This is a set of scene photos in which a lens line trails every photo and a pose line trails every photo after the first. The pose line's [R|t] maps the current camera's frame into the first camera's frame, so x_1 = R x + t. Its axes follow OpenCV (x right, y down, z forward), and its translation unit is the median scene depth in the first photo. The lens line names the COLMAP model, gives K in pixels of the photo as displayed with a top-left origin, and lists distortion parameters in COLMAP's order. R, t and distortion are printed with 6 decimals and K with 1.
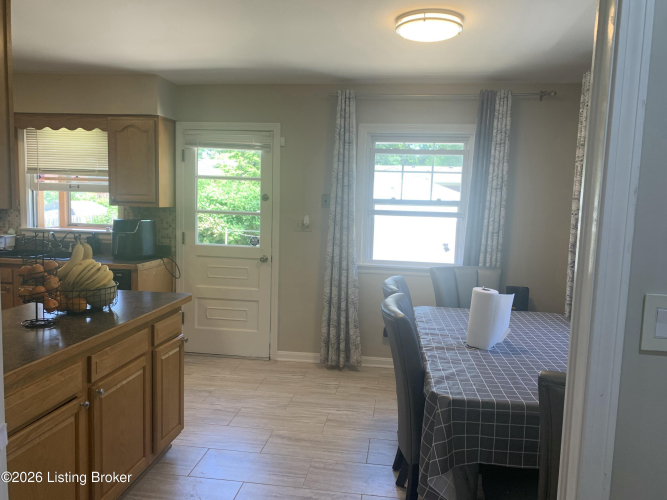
lens RADIAL K [[512.6, 0, 336.1], [0, 512.6, 262.4], [0, 0, 1]] dist [0.061548, -0.086196]
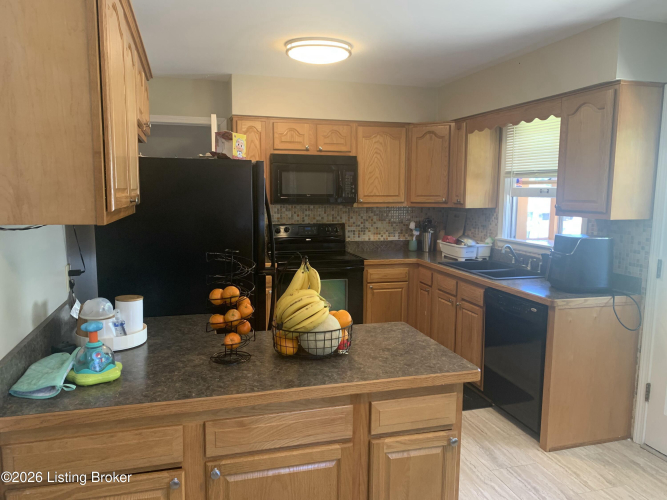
lens RADIAL K [[512.6, 0, 336.1], [0, 512.6, 262.4], [0, 0, 1]] dist [0.061548, -0.086196]
pose [[0.410996, 0.103287, -0.905767, 0.114671], [-0.110067, 0.991915, 0.063167, -0.051718], [0.904968, 0.073734, 0.419041, 0.376310]]
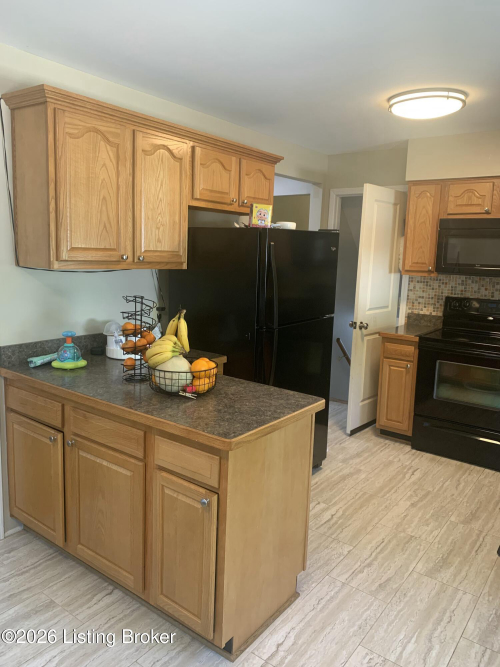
lens RADIAL K [[512.6, 0, 250.0], [0, 512.6, 333.5], [0, 0, 1]] dist [0.061548, -0.086196]
pose [[-0.484469, 0.096667, -0.869451, 0.123963], [-0.155740, 0.968469, 0.194456, -0.107644], [0.860834, 0.229616, -0.454139, 0.800530]]
